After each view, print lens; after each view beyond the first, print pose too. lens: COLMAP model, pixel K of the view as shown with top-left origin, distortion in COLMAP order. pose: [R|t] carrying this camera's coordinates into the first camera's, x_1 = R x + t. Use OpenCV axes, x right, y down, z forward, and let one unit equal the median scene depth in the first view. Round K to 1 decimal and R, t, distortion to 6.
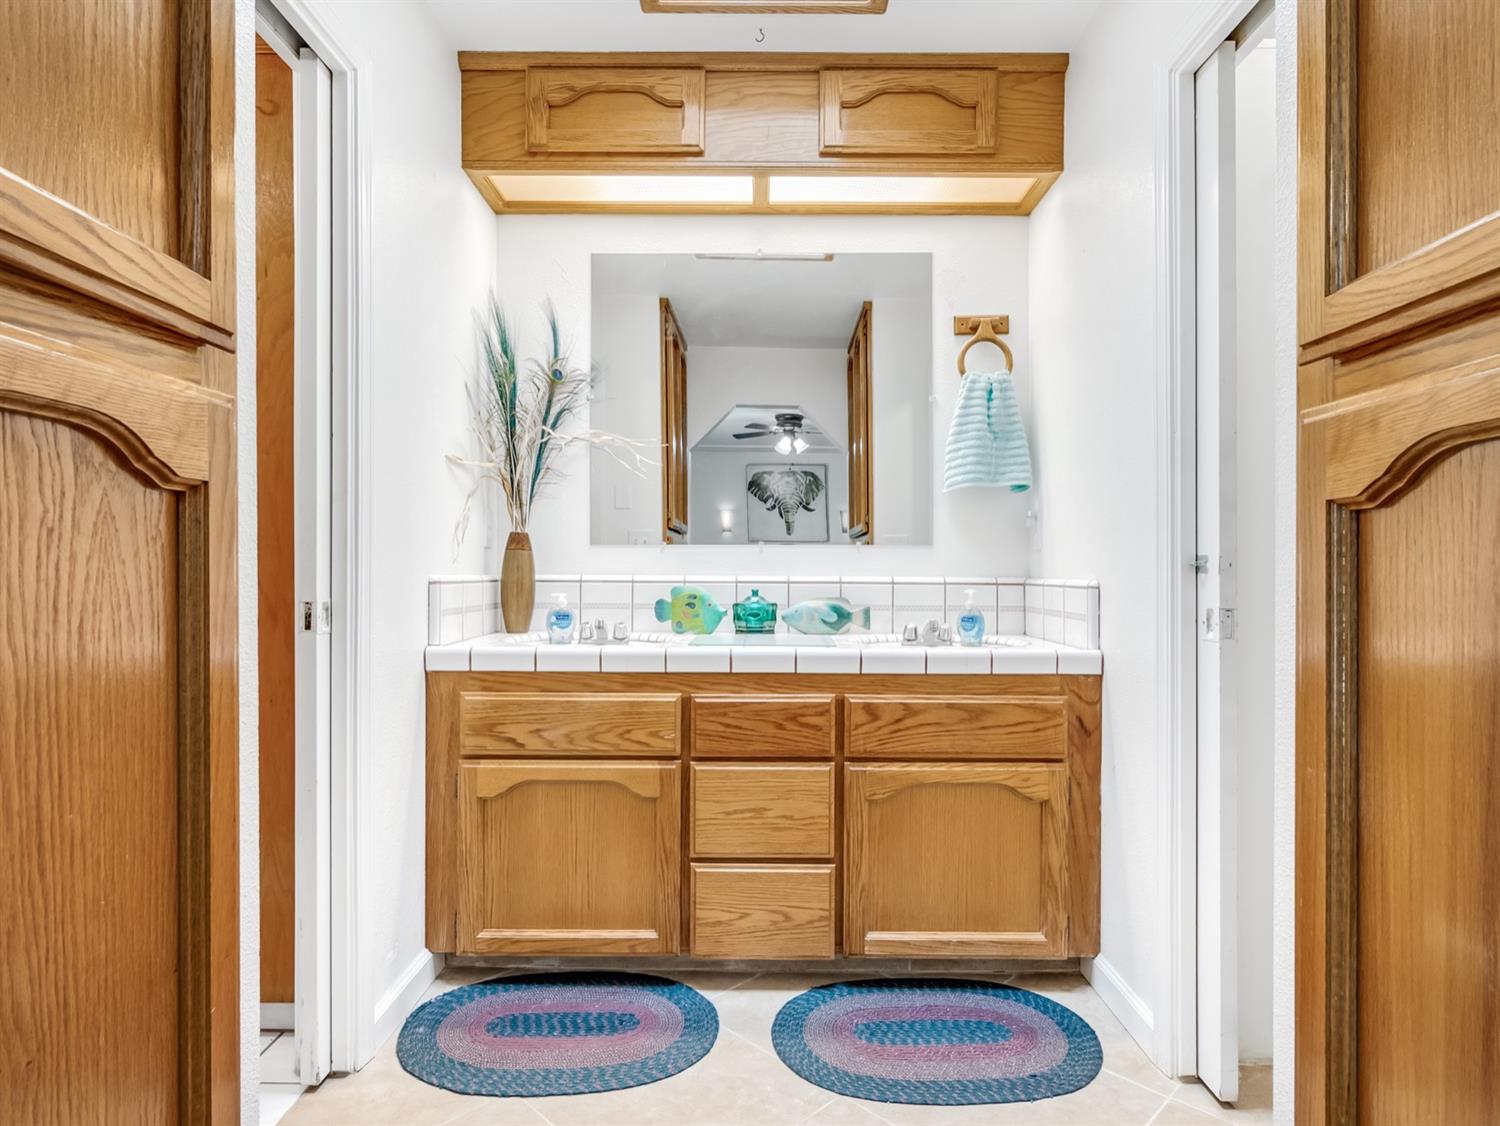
lens RADIAL K [[833.5, 0, 753.3], [0, 833.5, 554.7], [0, 0, 1]] dist [-0.002761, -0.000208]
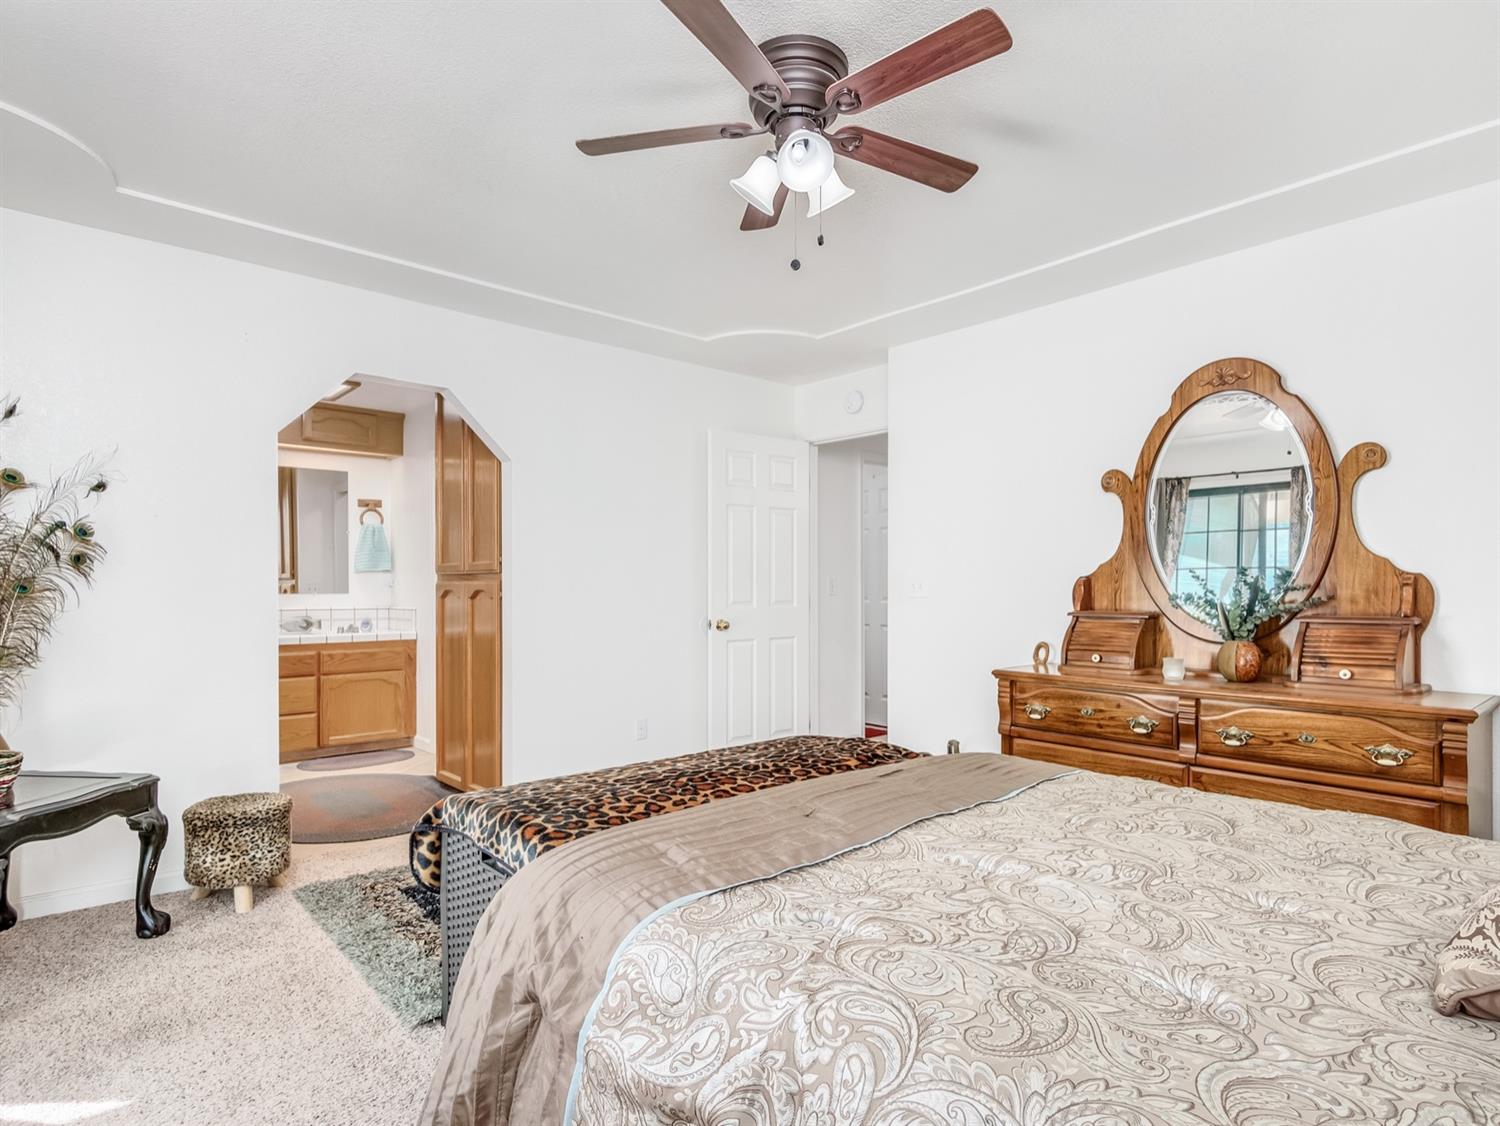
lens RADIAL K [[774.2, 0, 741.1], [0, 774.2, 582.3], [0, 0, 1]] dist [-0.001663, 0.000289]
pose [[0.734818, -0.006189, 0.678236, -0.583807], [-0.000243, 0.999956, 0.009388, -0.080487], [-0.678264, -0.007063, 0.734784, -1.761505]]
